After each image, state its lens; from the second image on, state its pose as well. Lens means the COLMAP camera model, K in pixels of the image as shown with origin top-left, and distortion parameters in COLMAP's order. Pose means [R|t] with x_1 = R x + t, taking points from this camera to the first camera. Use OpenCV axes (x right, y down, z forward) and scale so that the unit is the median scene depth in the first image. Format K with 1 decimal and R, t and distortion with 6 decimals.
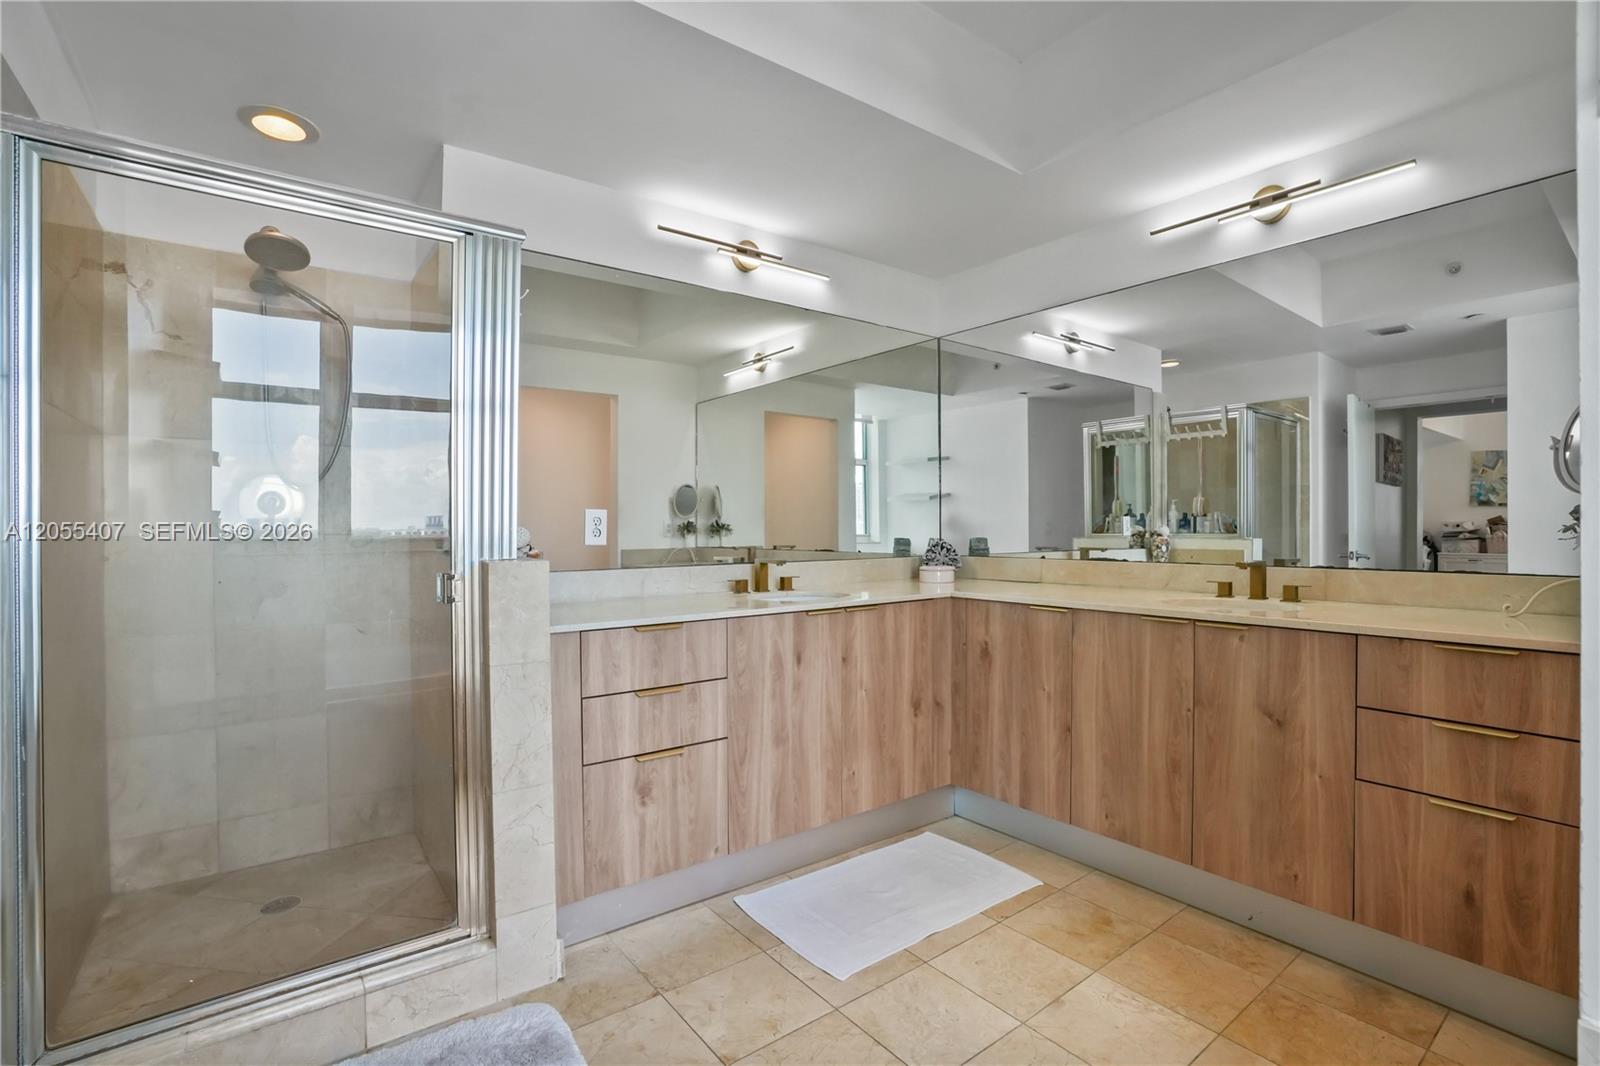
lens RADIAL K [[762.4, 0, 814.7], [0, 762.4, 530.6], [0, 0, 1]] dist [-0.053371, 0.024115]
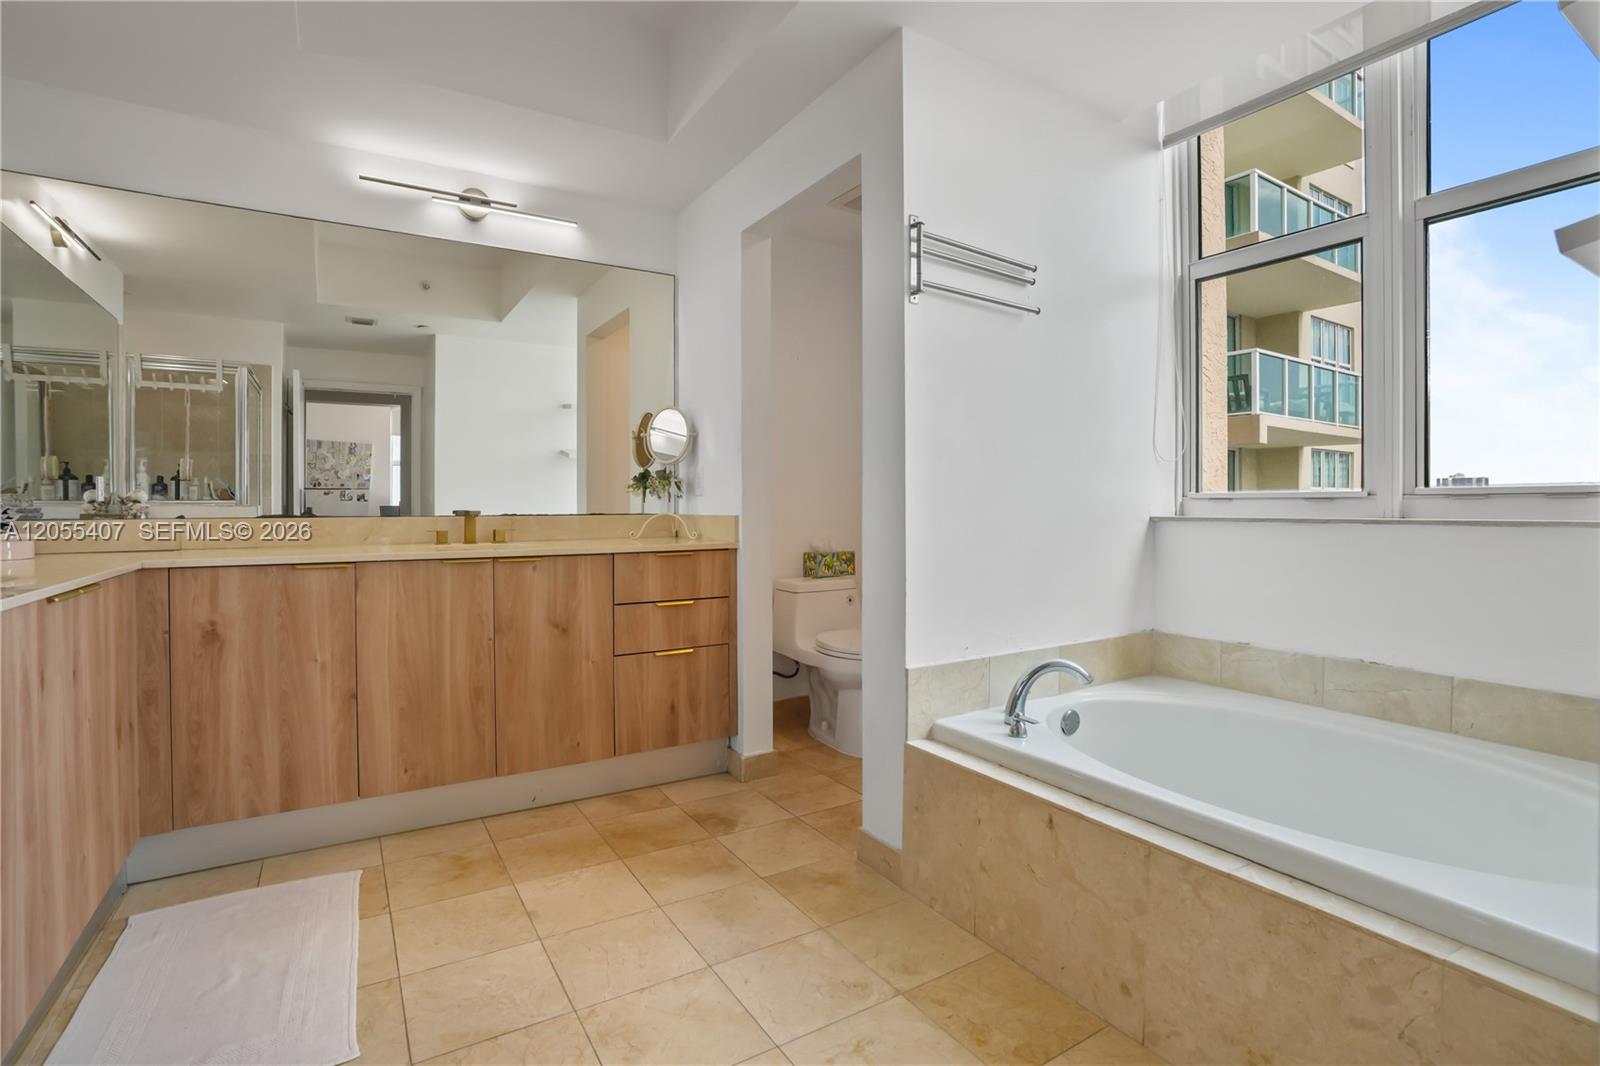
lens RADIAL K [[762.4, 0, 812.2], [0, 762.4, 519.5], [0, 0, 1]] dist [-0.053371, 0.024115]
pose [[0.097001, -0.011219, 0.995221, -0.524755], [0.012090, 0.999876, 0.010093, 0.050440], [-0.995211, 0.011053, 0.097125, 0.377471]]
